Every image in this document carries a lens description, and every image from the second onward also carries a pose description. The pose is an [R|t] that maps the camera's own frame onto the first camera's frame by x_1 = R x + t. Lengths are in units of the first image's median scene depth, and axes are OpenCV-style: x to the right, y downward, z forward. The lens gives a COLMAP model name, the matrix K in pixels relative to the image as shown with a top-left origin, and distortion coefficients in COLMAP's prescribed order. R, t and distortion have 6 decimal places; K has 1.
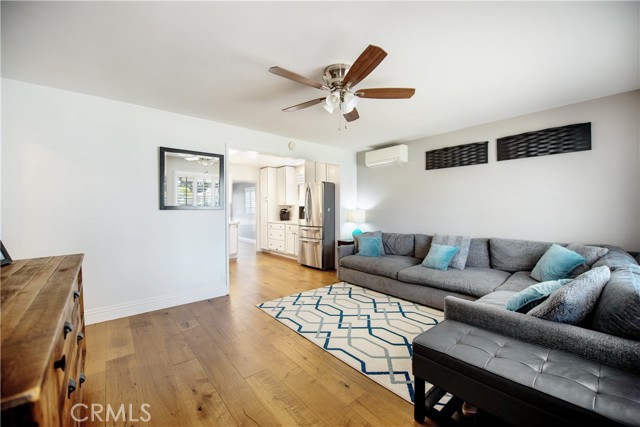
lens RADIAL K [[251.2, 0, 319.9], [0, 251.2, 212.8], [0, 0, 1]] dist [-0.019277, 0.000098]
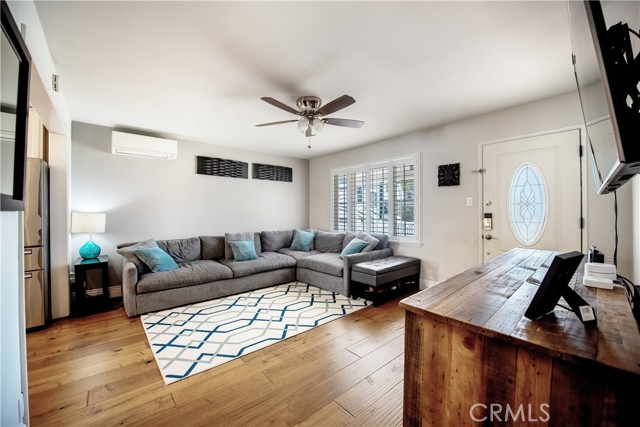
lens RADIAL K [[251.2, 0, 331.1], [0, 251.2, 211.4], [0, 0, 1]] dist [-0.019277, 0.000098]
pose [[-0.033100, 0.004743, 0.999441, -0.832987], [0.015156, 0.999876, -0.004243, -0.005649], [-0.999337, 0.015007, -0.033168, 0.662634]]
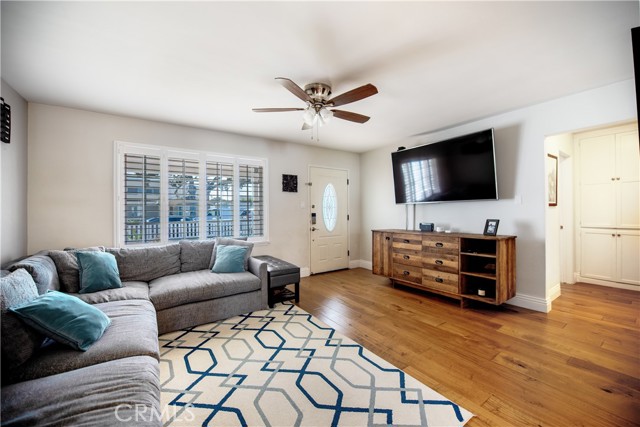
lens RADIAL K [[251.2, 0, 319.6], [0, 251.2, 211.7], [0, 0, 1]] dist [-0.019277, 0.000098]
pose [[-0.994133, 0.012050, 0.107489, -0.031206], [0.012981, 0.999884, 0.007964, -0.013053], [-0.107381, 0.009313, -0.994174, 1.507687]]
